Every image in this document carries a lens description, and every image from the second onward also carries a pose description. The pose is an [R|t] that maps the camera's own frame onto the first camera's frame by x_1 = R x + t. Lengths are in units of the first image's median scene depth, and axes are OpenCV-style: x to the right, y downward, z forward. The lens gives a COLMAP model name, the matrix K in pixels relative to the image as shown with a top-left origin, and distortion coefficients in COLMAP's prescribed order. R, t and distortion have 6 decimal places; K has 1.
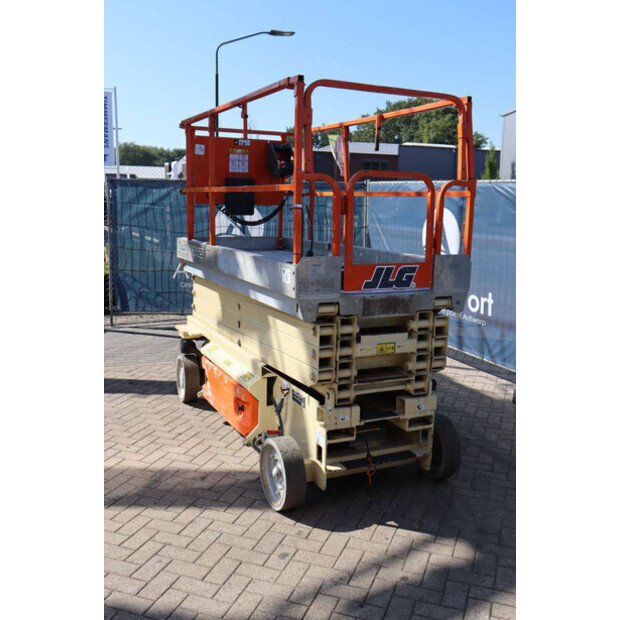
lens RADIAL K [[637.3, 0, 310.0], [0, 637.3, 310.0], [0, 0, 1]] dist [-0.066269, 0.019566]
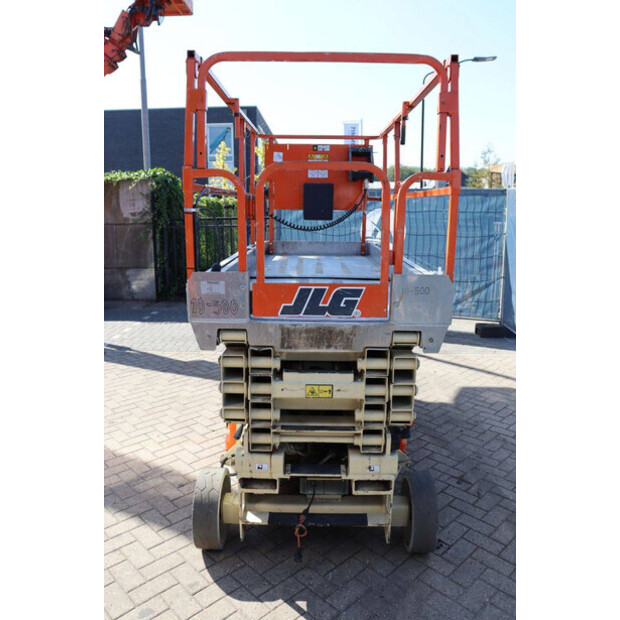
lens RADIAL K [[505.7, 0, 310.0], [0, 505.7, 310.0], [0, 0, 1]] dist [-0.167989, 0.148201]
pose [[0.900309, 0.075730, -0.428612, 0.358795], [-0.063572, 0.997066, 0.042635, -0.063203], [0.430583, -0.011137, 0.902482, 0.426242]]
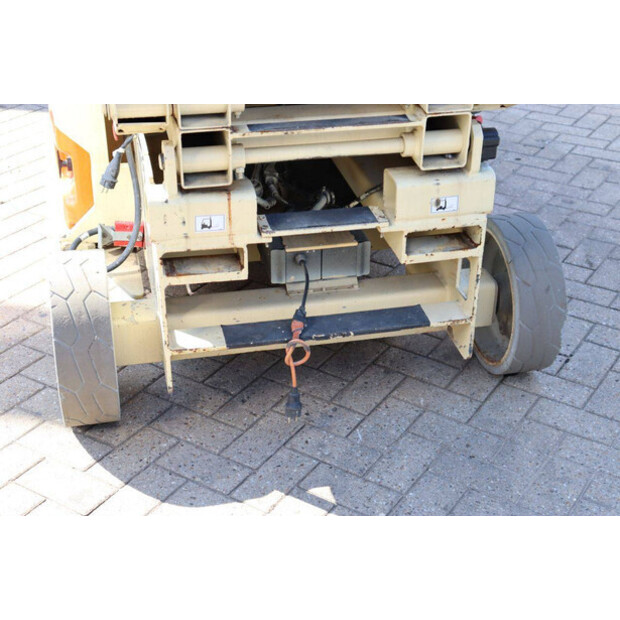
lens RADIAL K [[987.0, 0, 310.0], [0, 987.0, 310.0], [0, 0, 1]] dist [0.132210, 0.067846]
pose [[0.975748, 0.092489, -0.198399, 0.222947], [-0.020817, 0.941452, 0.336503, 0.019804], [0.217906, -0.324212, 0.920545, 0.441062]]
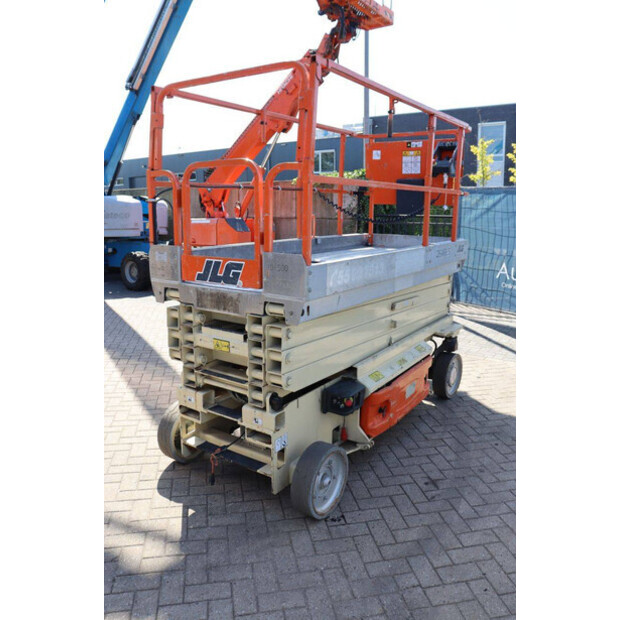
lens RADIAL K [[505.7, 0, 310.0], [0, 505.7, 310.0], [0, 0, 1]] dist [-0.167989, 0.148201]
pose [[0.514651, 0.157282, -0.842851, 0.805242], [-0.138930, 0.985337, 0.099040, -0.084705], [0.846069, 0.066126, 0.528956, 0.688804]]
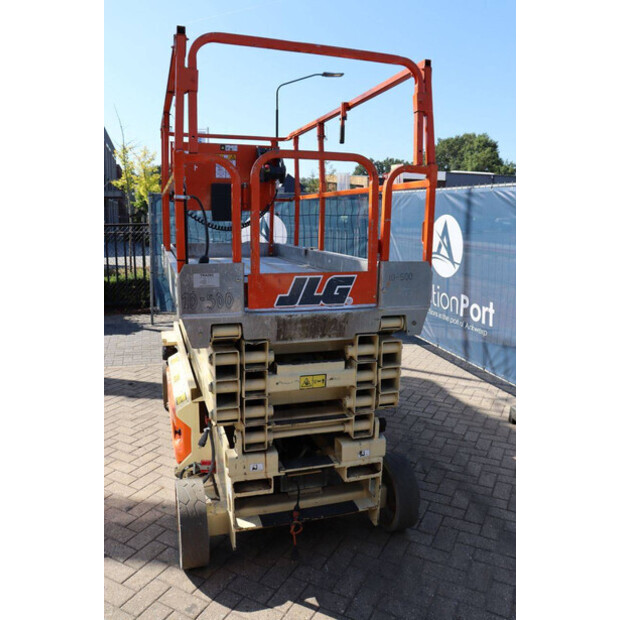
lens RADIAL K [[505.7, 0, 310.0], [0, 505.7, 310.0], [0, 0, 1]] dist [-0.167989, 0.148201]
pose [[0.991107, 0.016823, -0.131999, 0.191095], [-0.015610, 0.999826, 0.010220, -0.032601], [0.132148, -0.008069, 0.991197, 0.378992]]
